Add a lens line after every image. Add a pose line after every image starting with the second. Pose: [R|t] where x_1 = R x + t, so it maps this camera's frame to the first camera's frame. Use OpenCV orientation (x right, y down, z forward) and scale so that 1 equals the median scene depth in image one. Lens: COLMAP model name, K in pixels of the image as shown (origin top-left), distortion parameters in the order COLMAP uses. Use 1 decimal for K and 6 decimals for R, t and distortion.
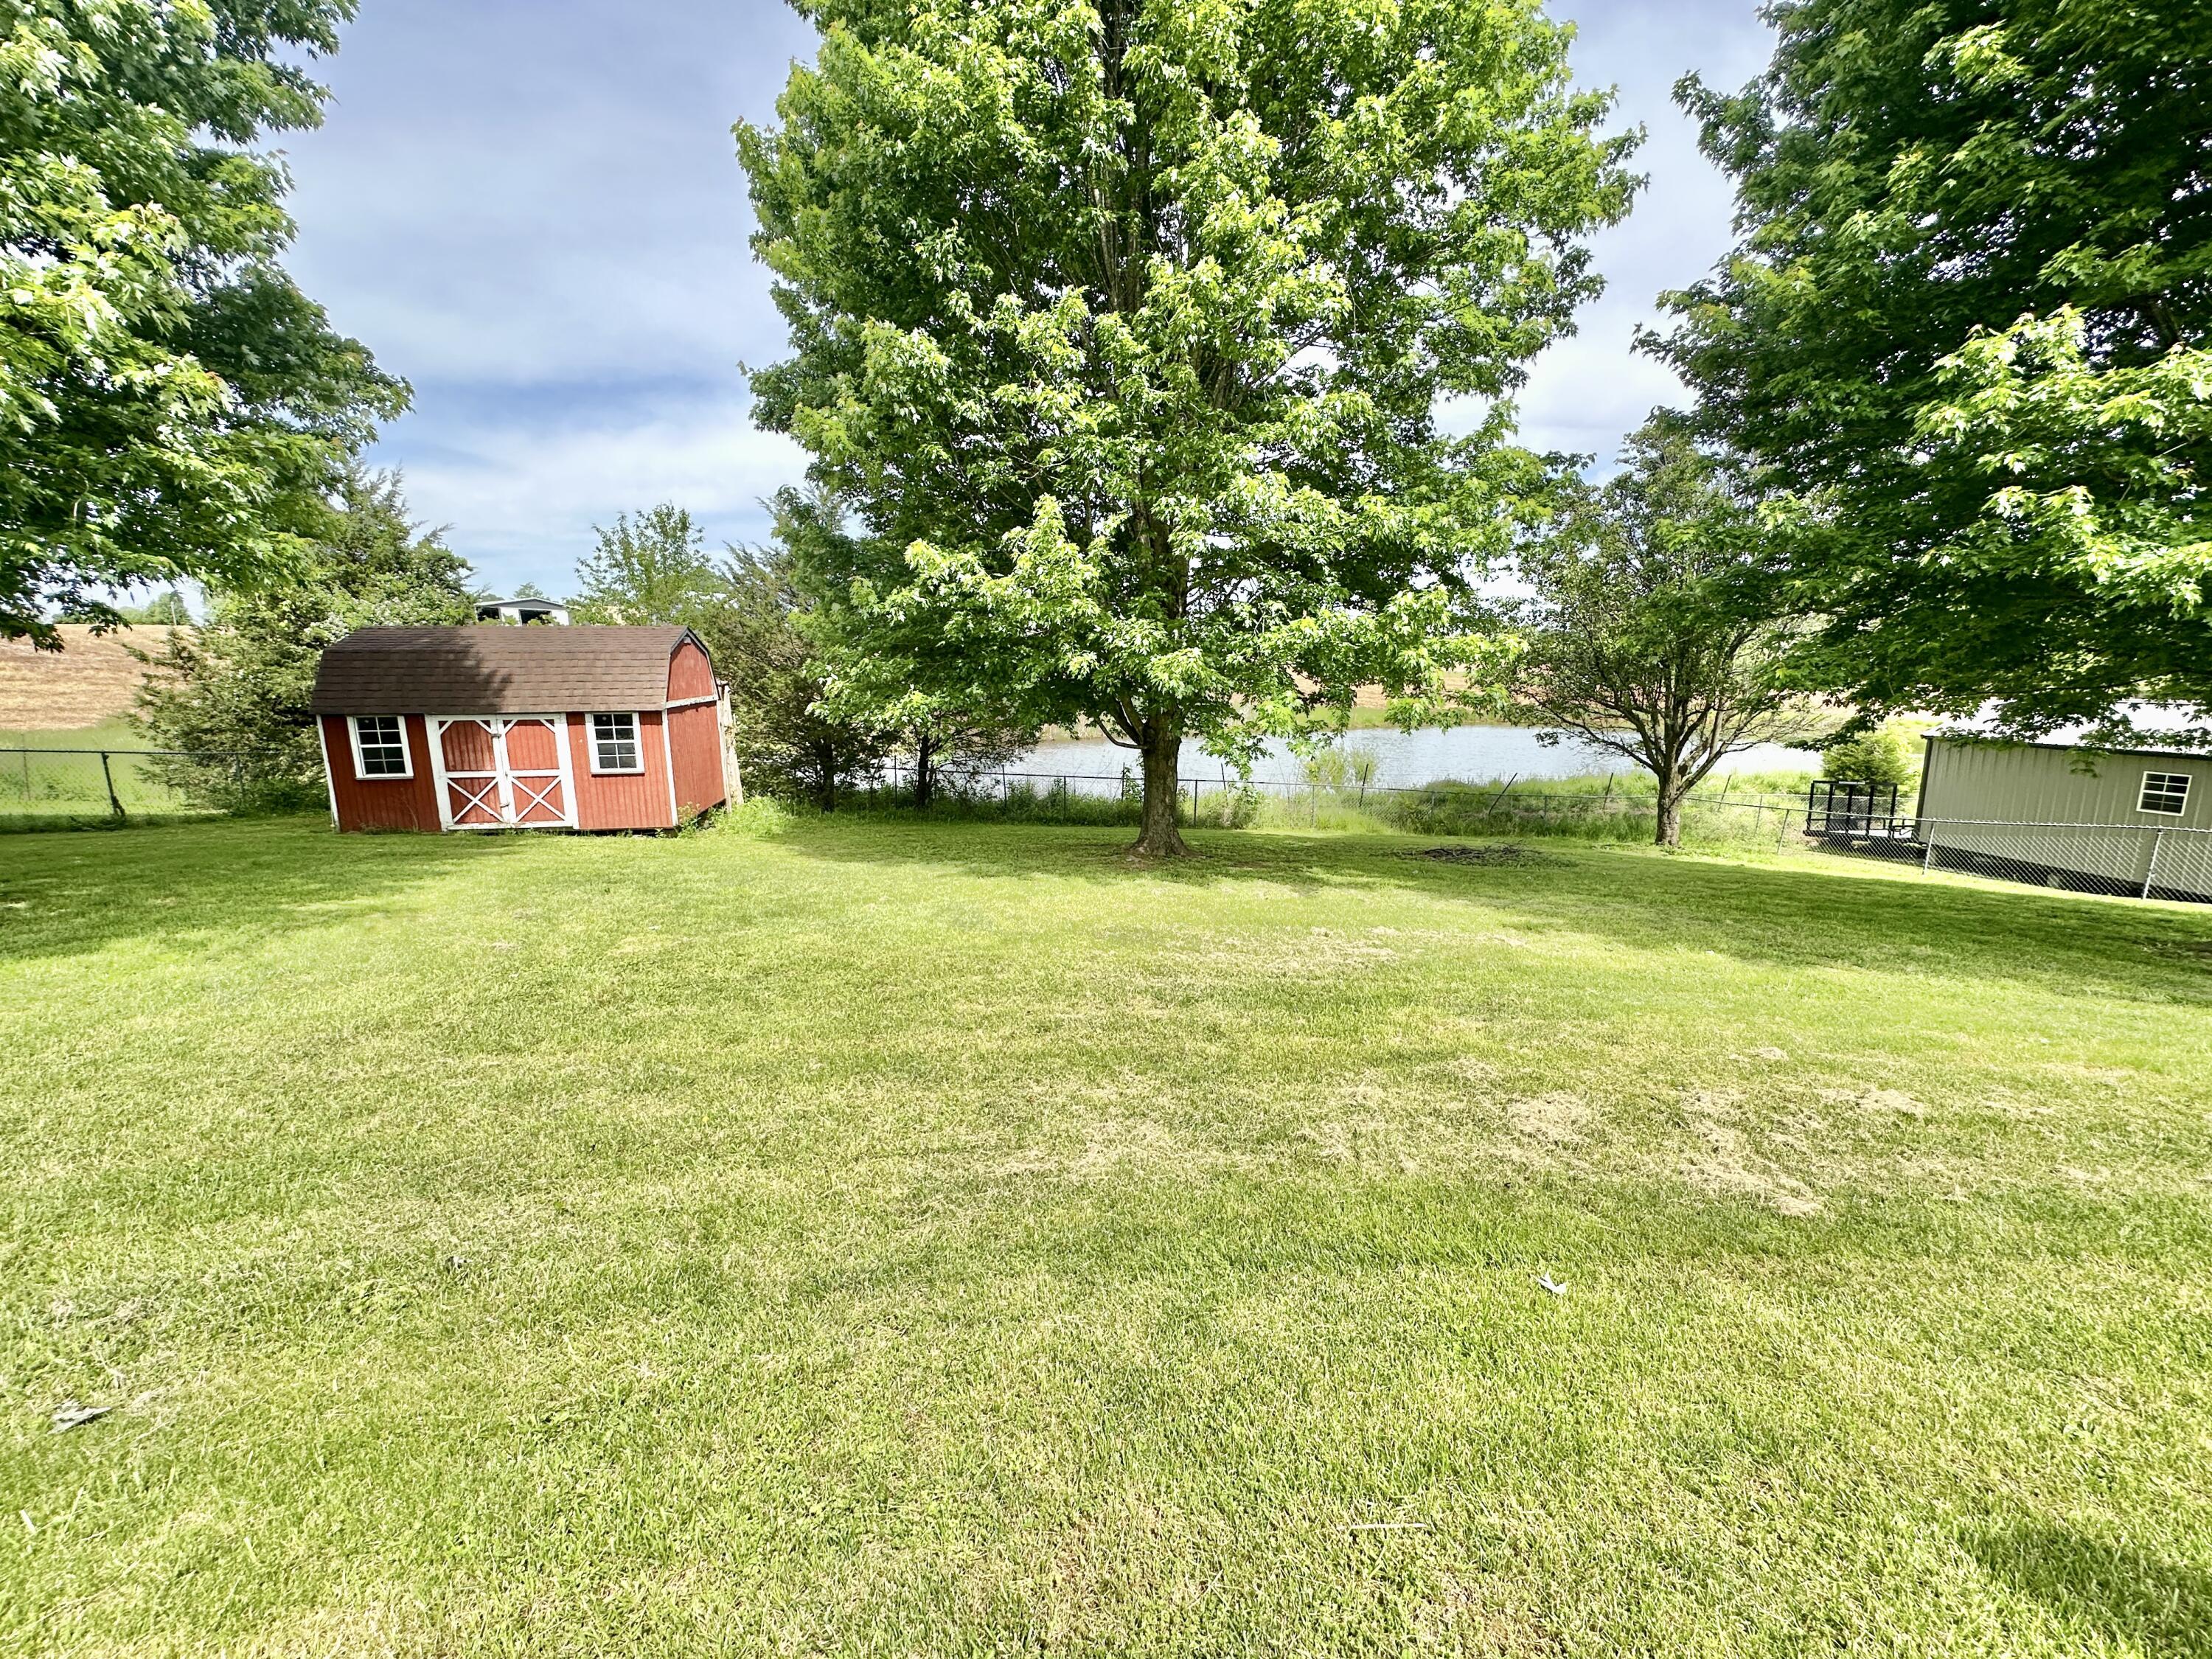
lens RADIAL K [[881.1, 0, 1107.1], [0, 881.1, 827.1], [0, 0, 1]] dist [-0.003260, 0.000543]
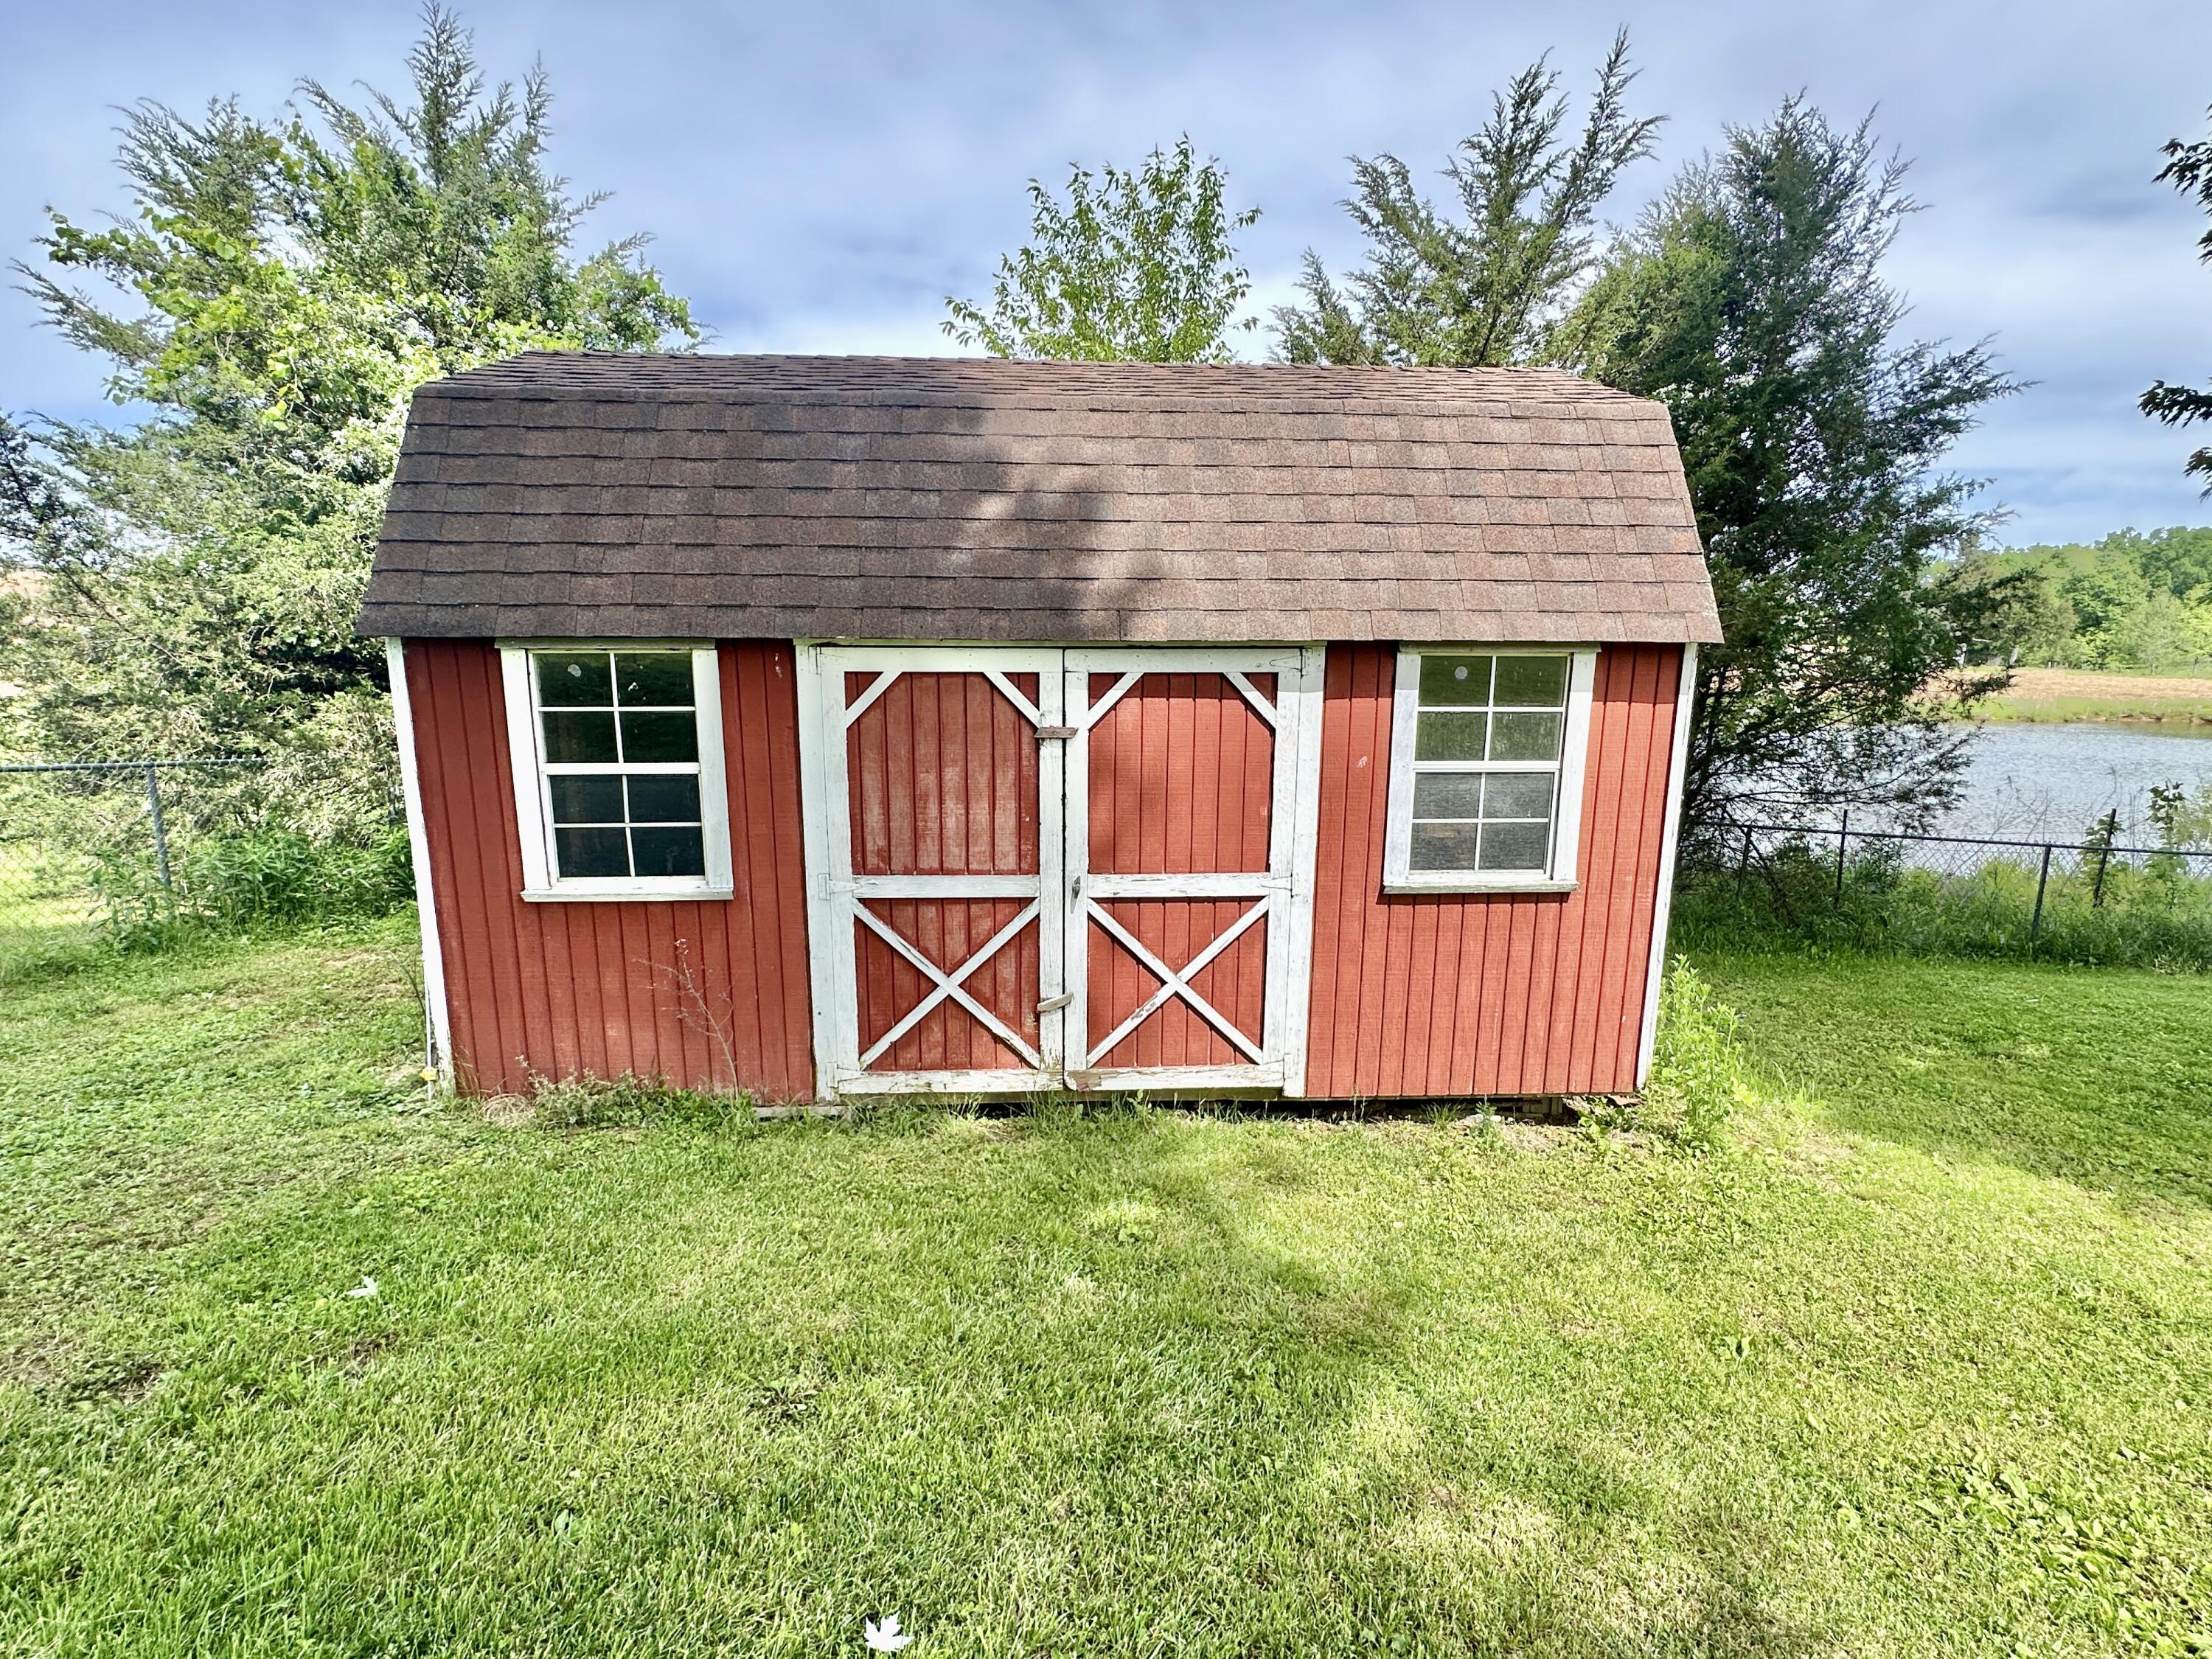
lens RADIAL K [[1027.1, 0, 1103.1], [0, 1027.1, 844.0], [0, 0, 1]] dist [-0.003515, -0.001222]
pose [[0.996192, 0.028113, -0.082526, -0.646266], [-0.027388, 0.999576, 0.009908, -0.075052], [0.082769, -0.007610, 0.996540, 0.701233]]
